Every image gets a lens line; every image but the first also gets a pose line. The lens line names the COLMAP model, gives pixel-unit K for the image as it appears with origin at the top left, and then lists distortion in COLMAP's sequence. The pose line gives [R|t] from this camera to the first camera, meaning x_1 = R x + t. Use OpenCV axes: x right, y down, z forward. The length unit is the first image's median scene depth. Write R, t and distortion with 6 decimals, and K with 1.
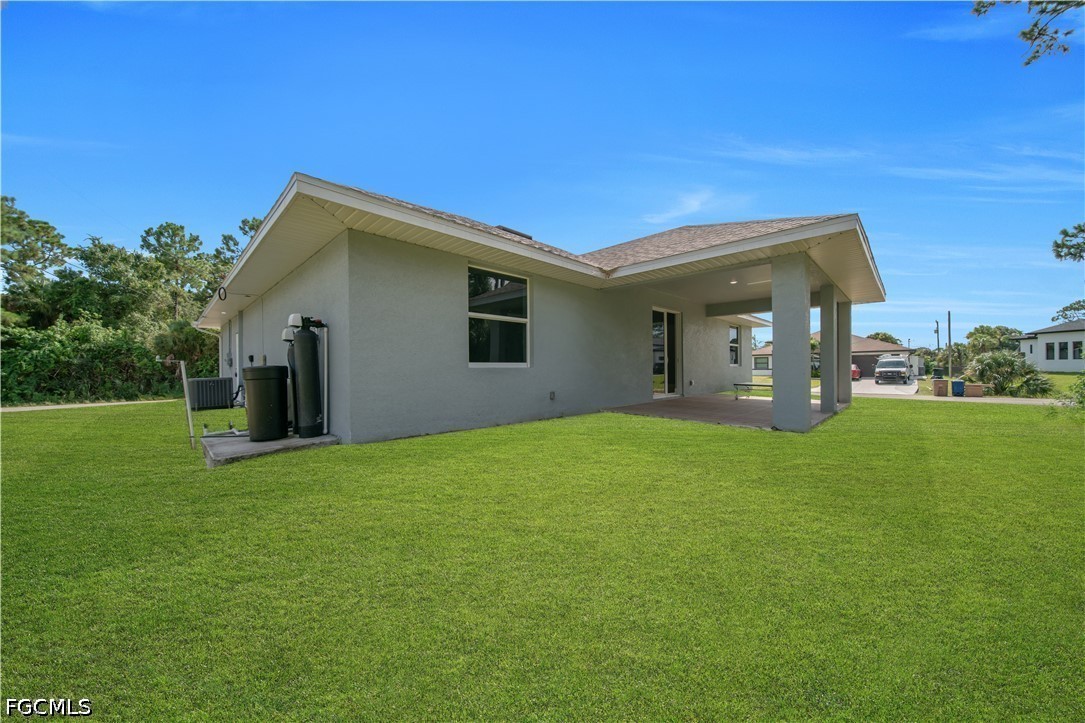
lens RADIAL K [[374.5, 0, 545.5], [0, 374.5, 368.8], [0, 0, 1]] dist [-0.000536, -0.000231]
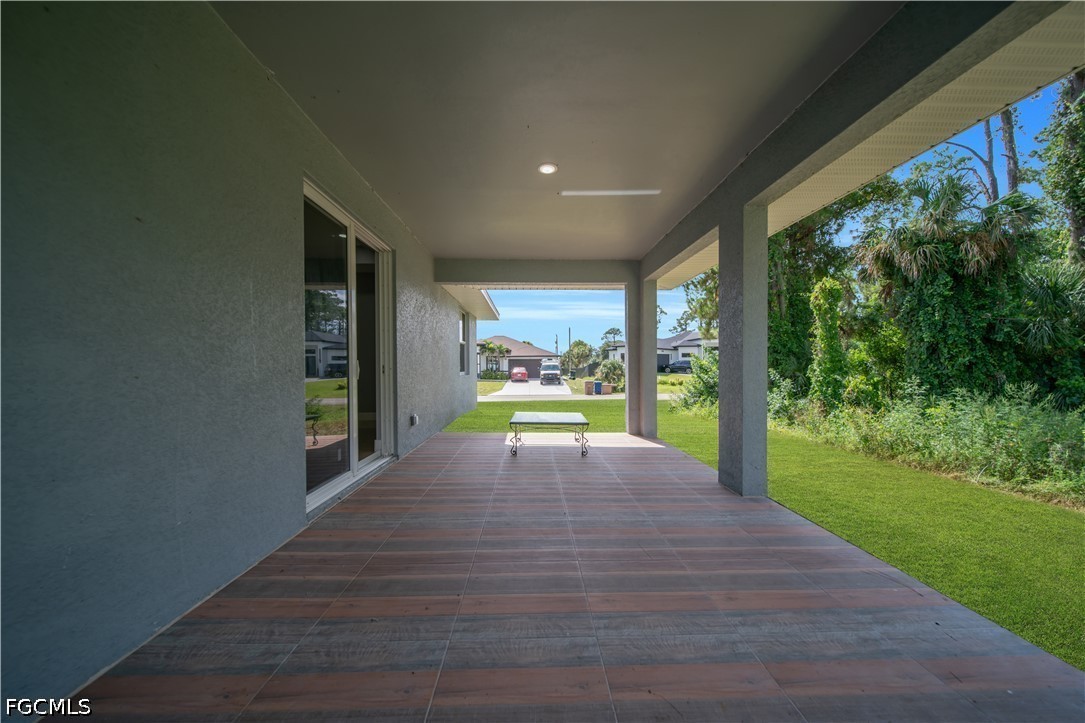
lens RADIAL K [[374.5, 0, 545.5], [0, 374.5, 368.8], [0, 0, 1]] dist [-0.000536, -0.000231]
pose [[0.689559, 0.001897, 0.724227, 0.078397], [-0.003146, 0.999995, 0.000376, -0.010551], [-0.724223, -0.002537, 0.689561, 0.255260]]
